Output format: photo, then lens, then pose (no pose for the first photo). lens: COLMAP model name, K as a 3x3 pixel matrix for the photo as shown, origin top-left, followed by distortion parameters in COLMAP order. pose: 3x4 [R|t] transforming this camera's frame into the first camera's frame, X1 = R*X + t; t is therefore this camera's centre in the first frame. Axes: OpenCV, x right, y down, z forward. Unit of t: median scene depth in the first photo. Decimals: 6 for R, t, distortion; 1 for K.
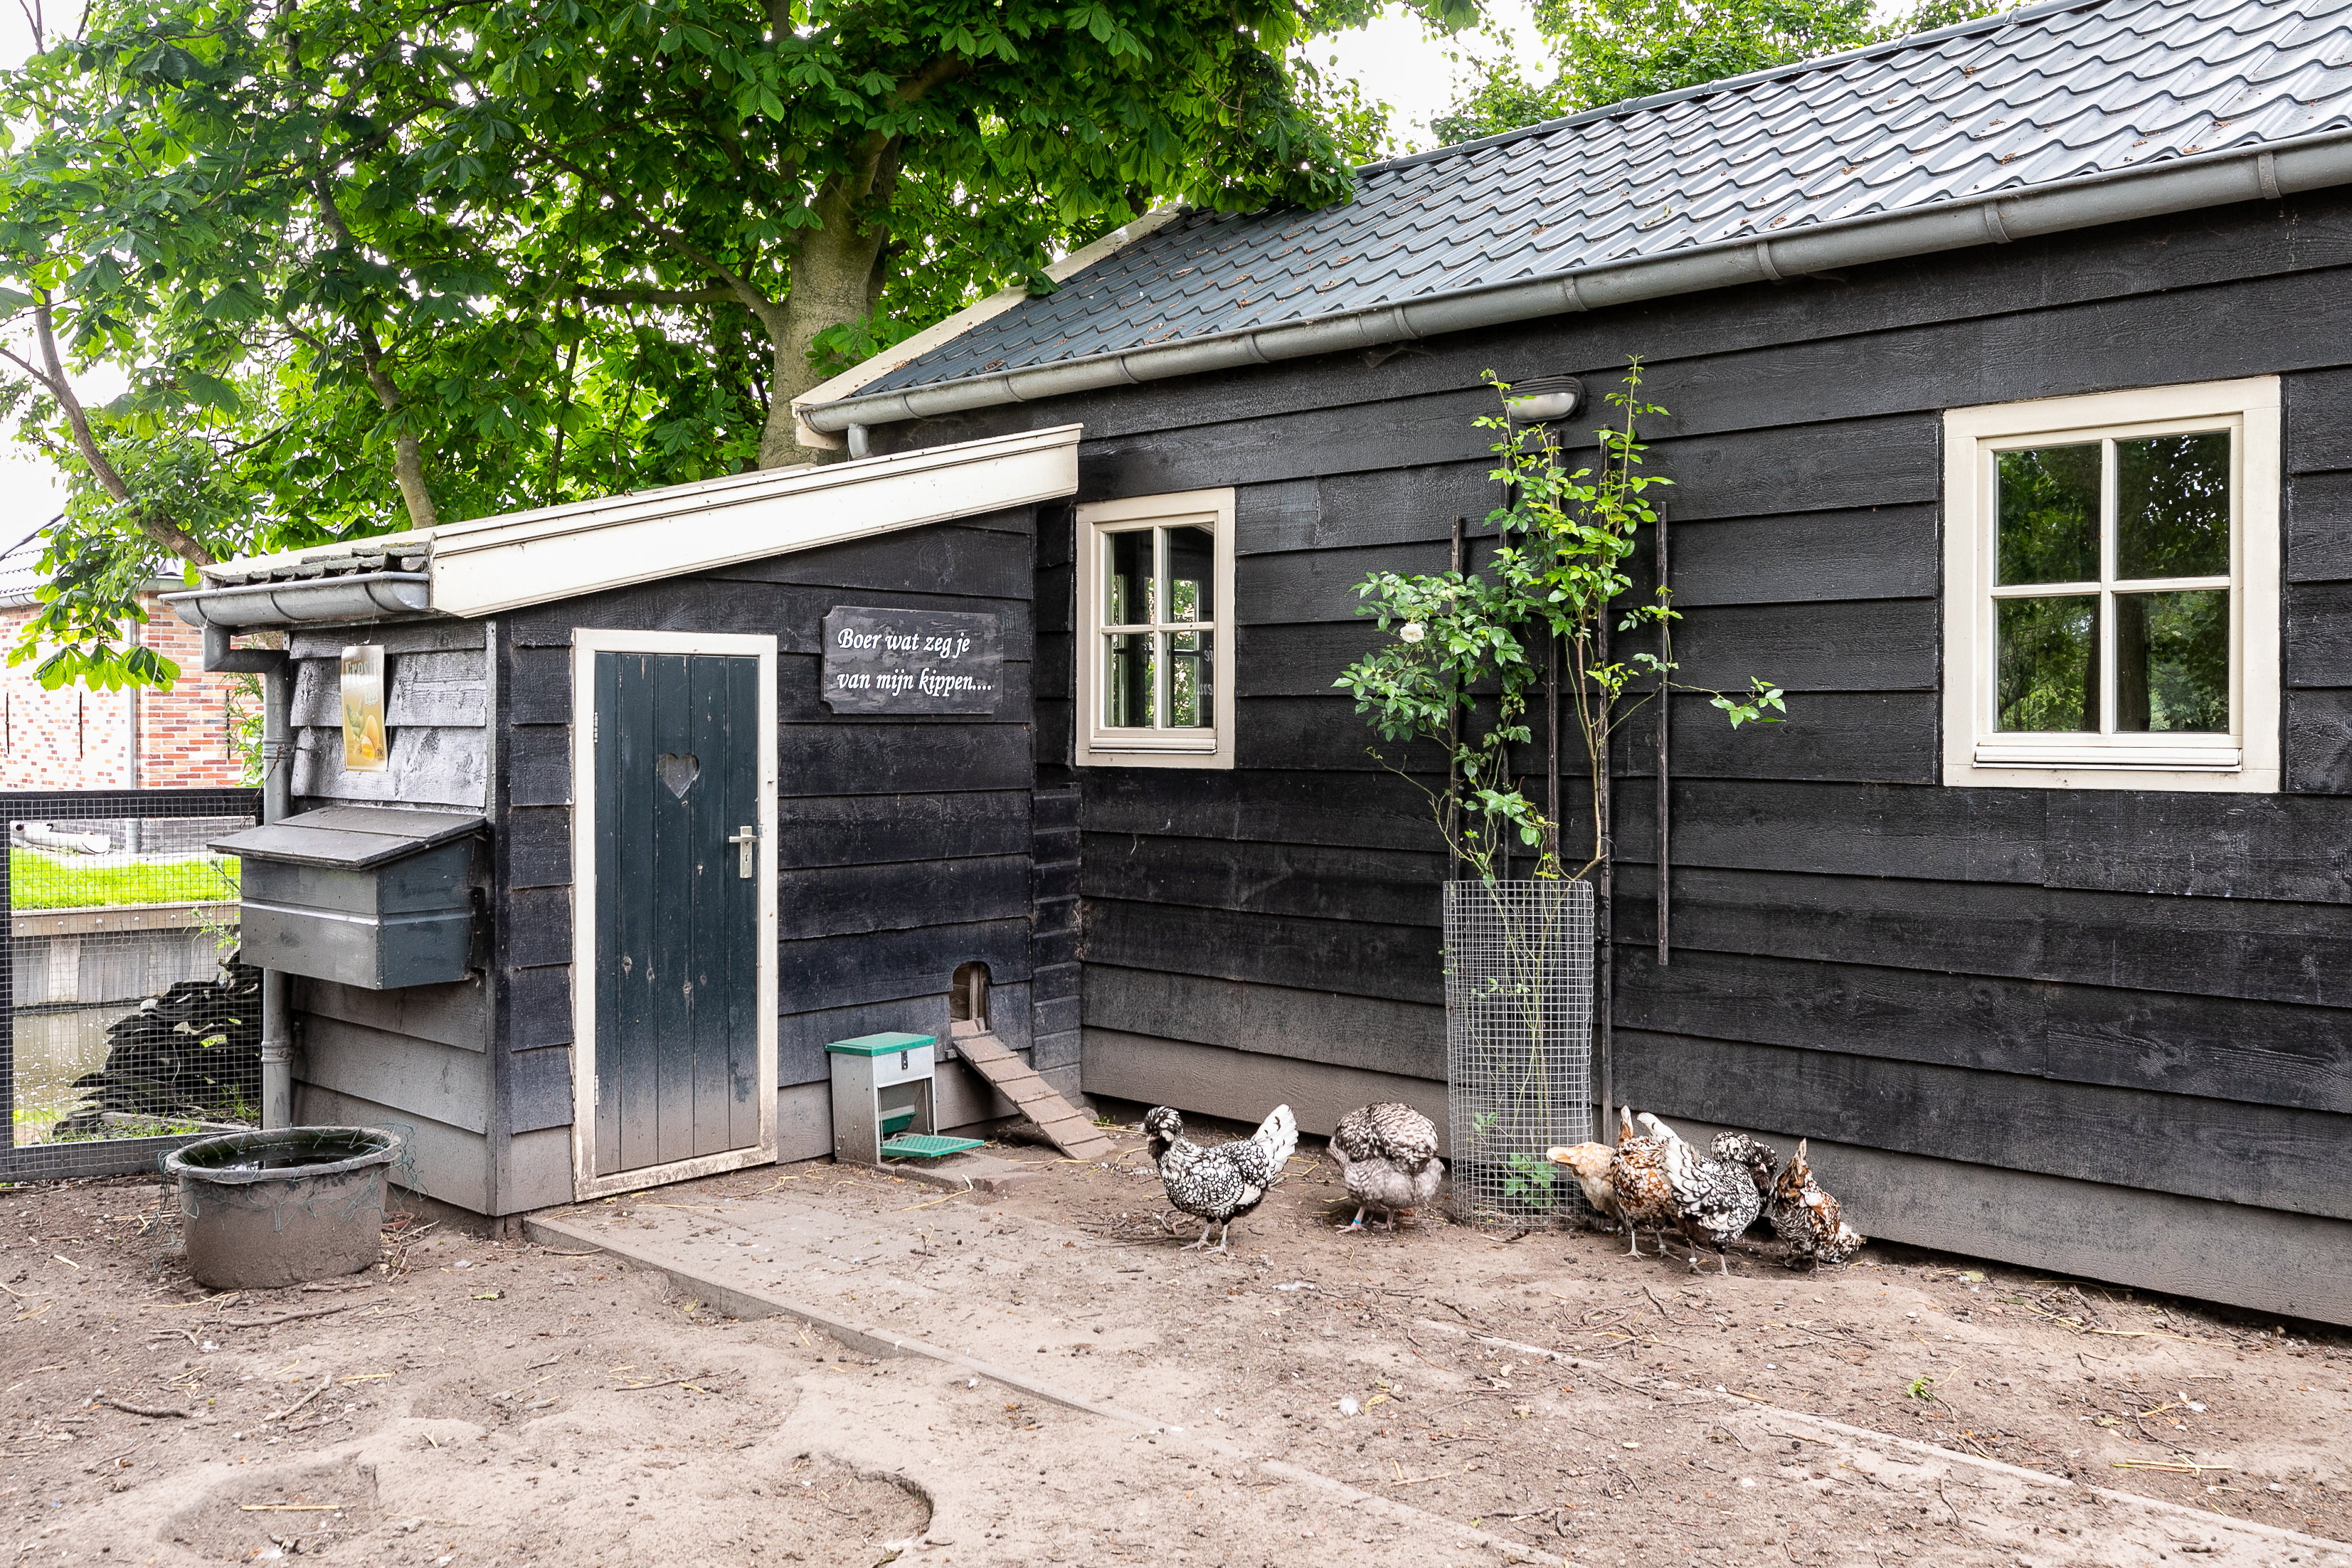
lens RADIAL K [[1874.3, 0, 1177.5], [0, 1874.3, 773.7], [0, 0, 1]] dist [-0.001267, -0.008735]
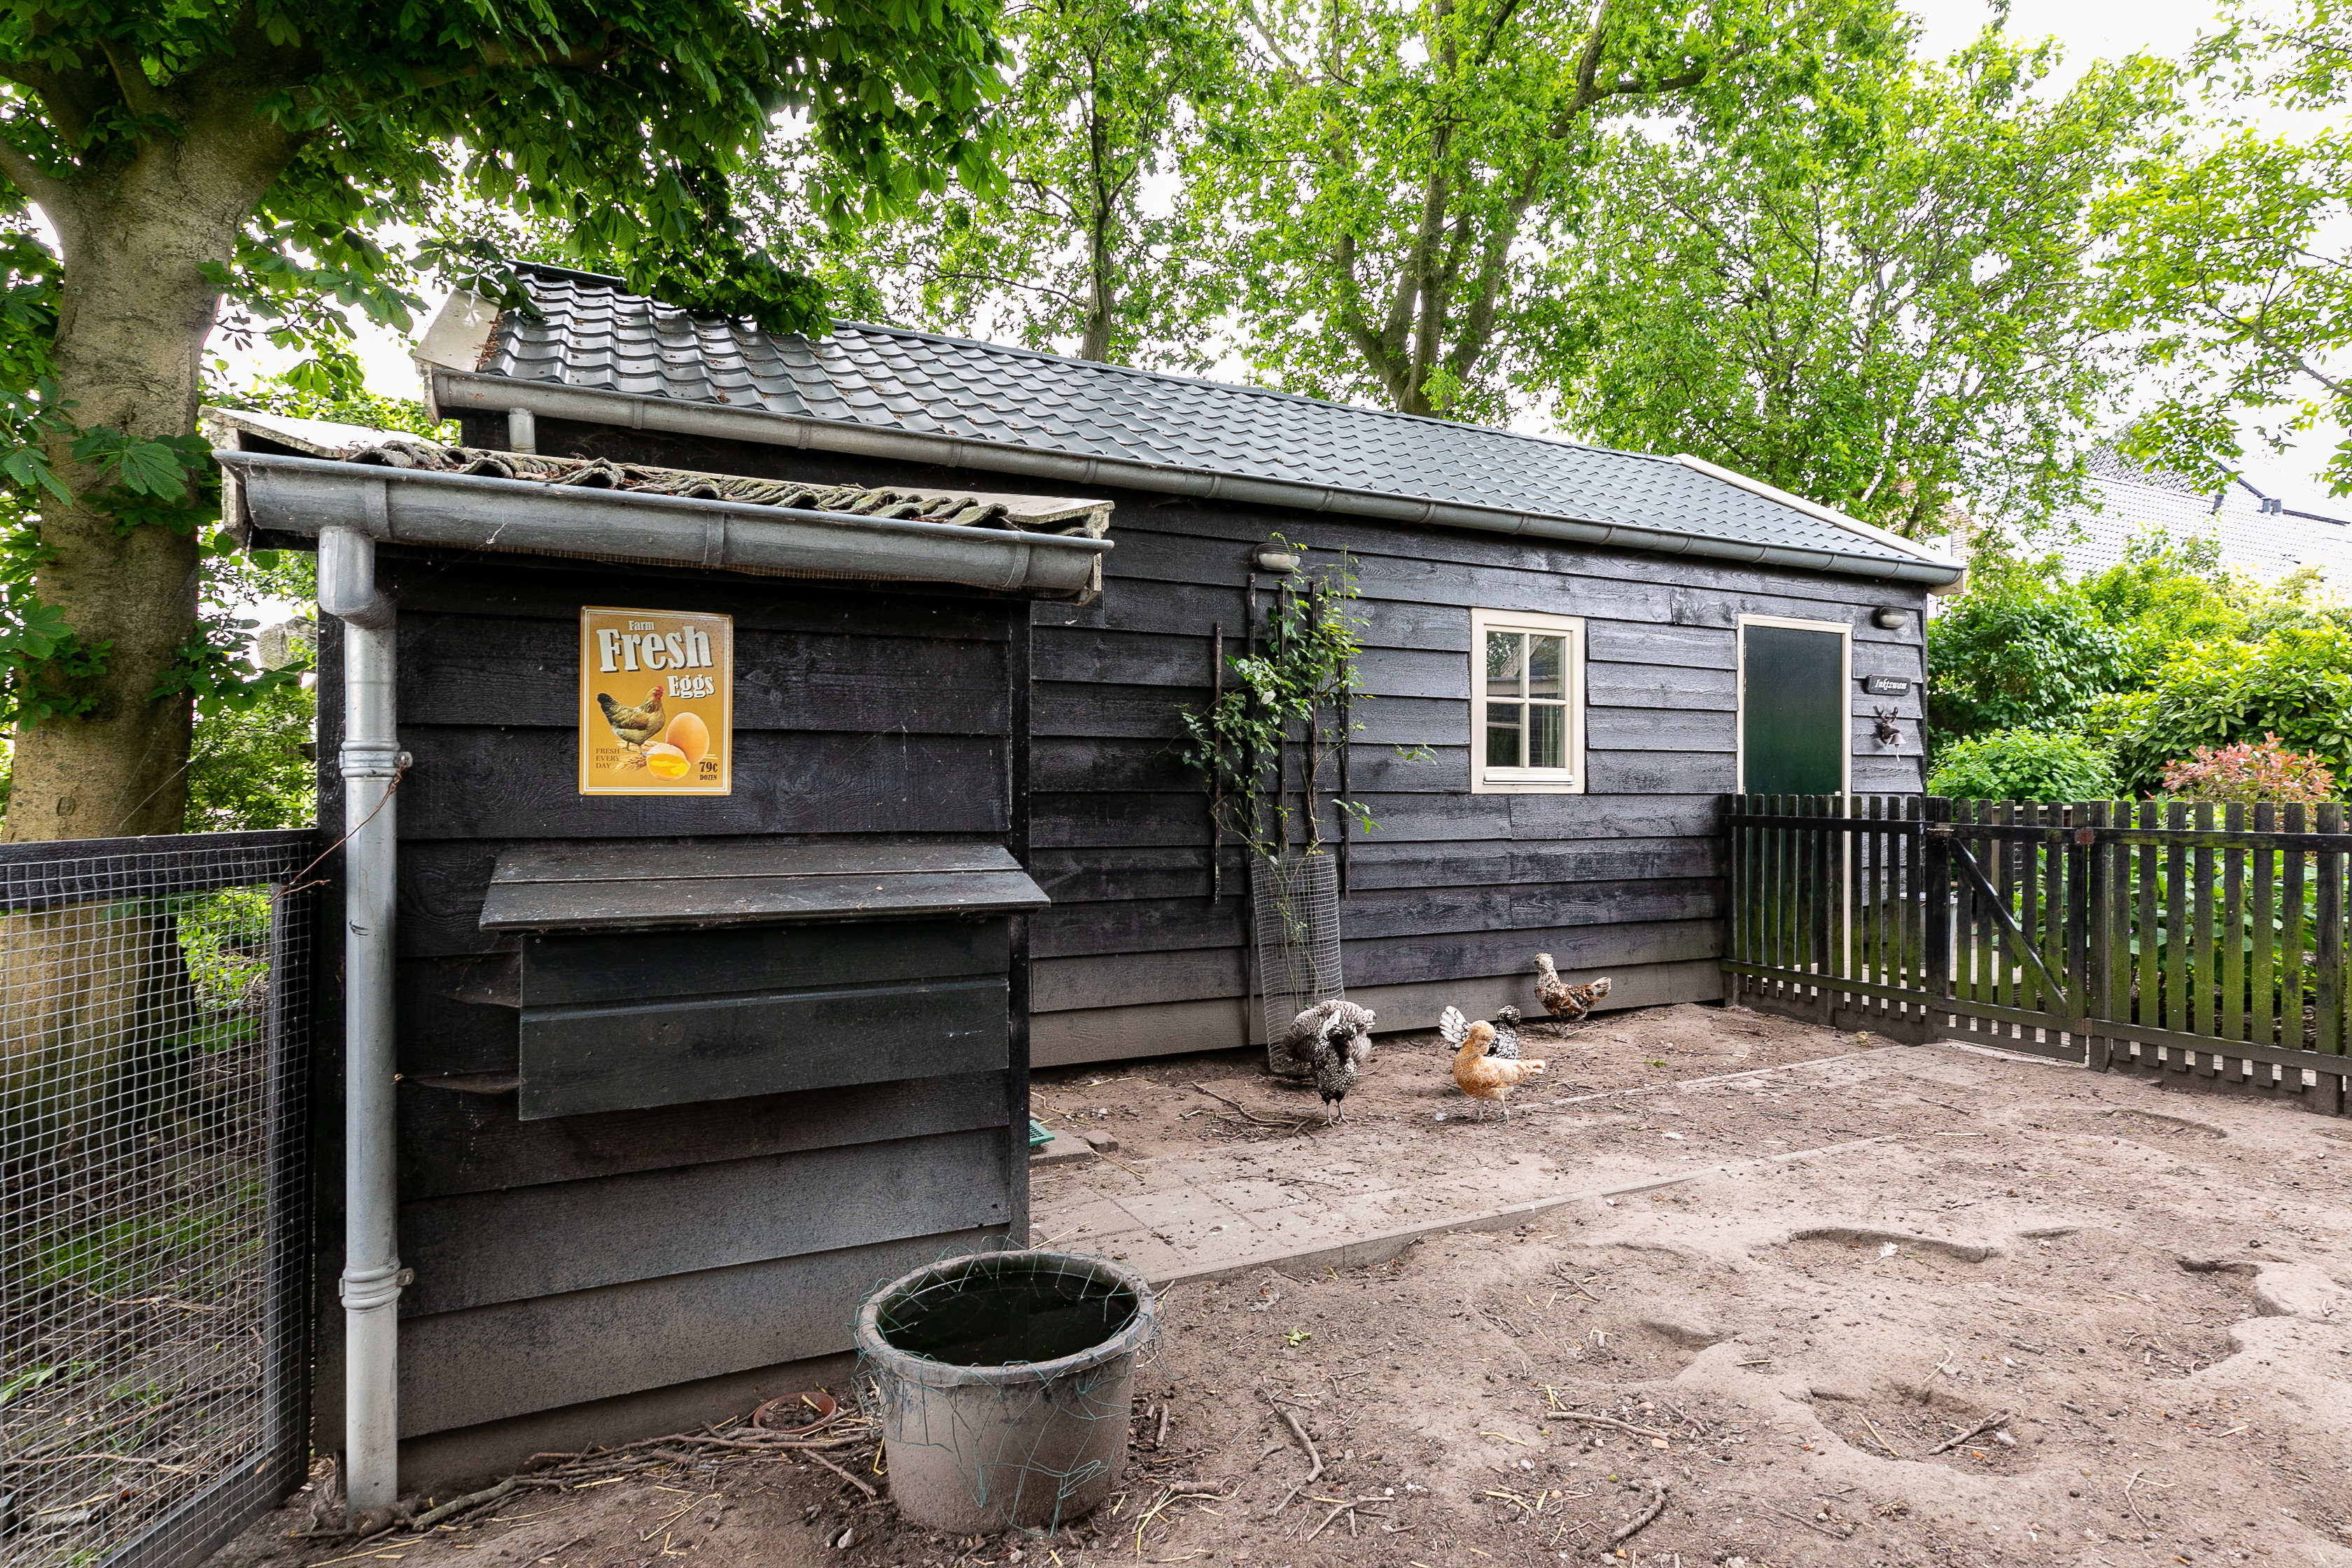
lens RADIAL K [[1216.1, 0, 1176.5], [0, 1216.1, 805.2], [0, 0, 1]] dist [0.002529, 0.000084]
pose [[0.391339, -0.016197, 0.920104, -0.992341], [0.021046, 0.999741, 0.008648, 0.001644], [-0.920006, 0.015980, 0.391579, 0.838924]]
